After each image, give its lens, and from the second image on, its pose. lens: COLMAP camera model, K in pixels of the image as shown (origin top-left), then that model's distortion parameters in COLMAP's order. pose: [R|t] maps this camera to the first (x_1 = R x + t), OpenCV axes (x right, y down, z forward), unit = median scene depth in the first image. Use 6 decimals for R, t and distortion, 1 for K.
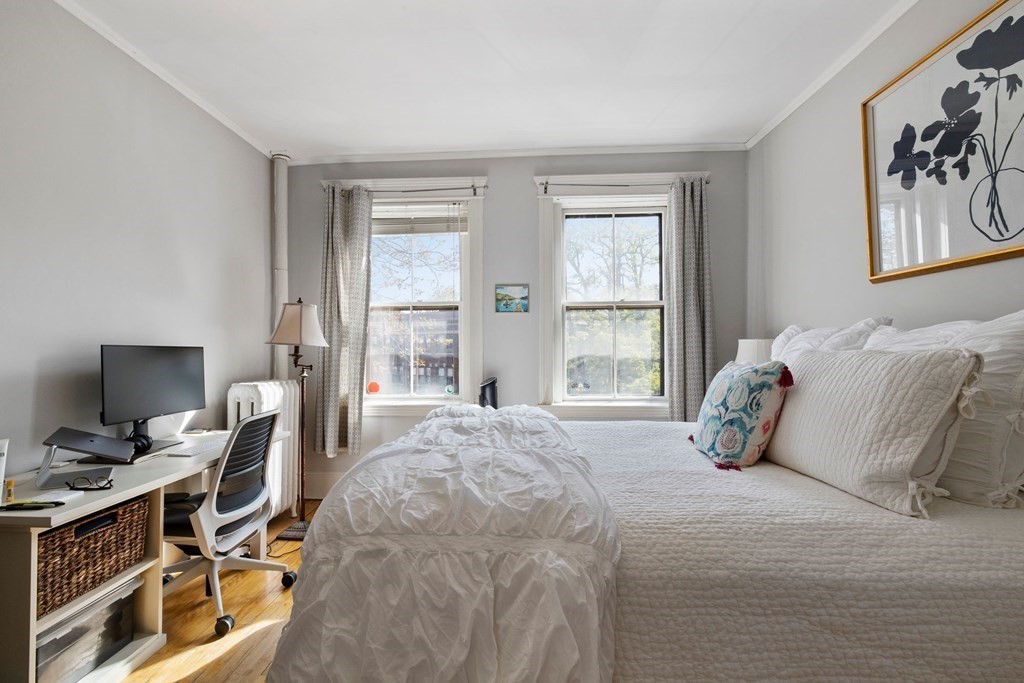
lens RADIAL K [[441.9, 0, 509.6], [0, 441.9, 340.9], [0, 0, 1]] dist [-0.003505, 0.000300]
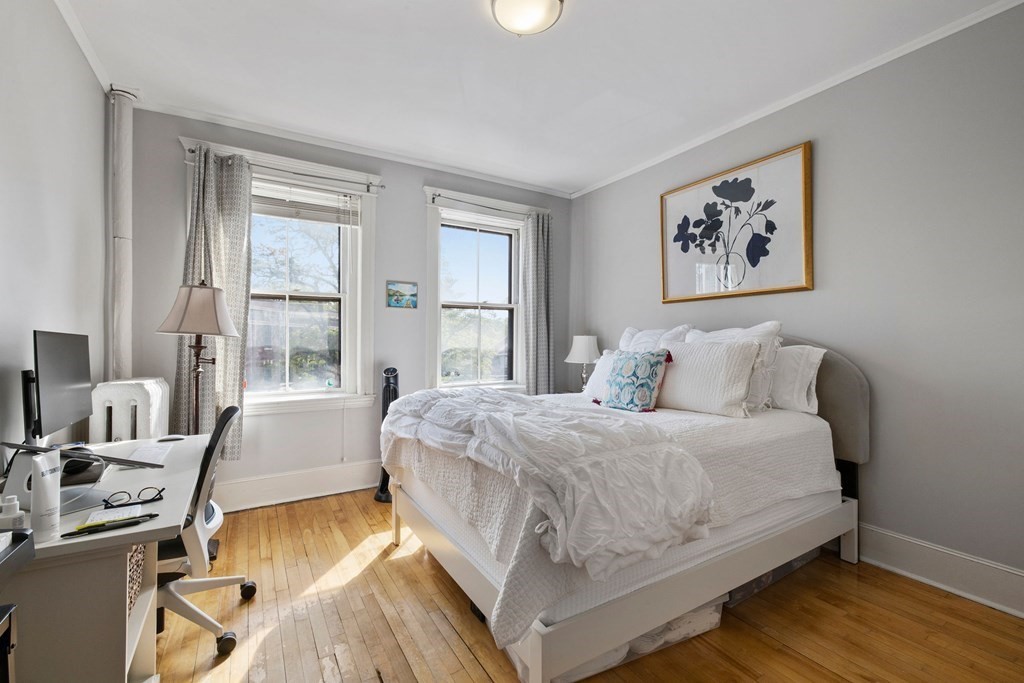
lens RADIAL K [[441.9, 0, 514.8], [0, 441.9, 339.9], [0, 0, 1]] dist [-0.003505, 0.000300]
pose [[0.820899, 0.009157, 0.571000, -0.405132], [-0.013902, 0.999896, 0.003950, 0.006357], [-0.570904, -0.011181, 0.820940, -0.043313]]
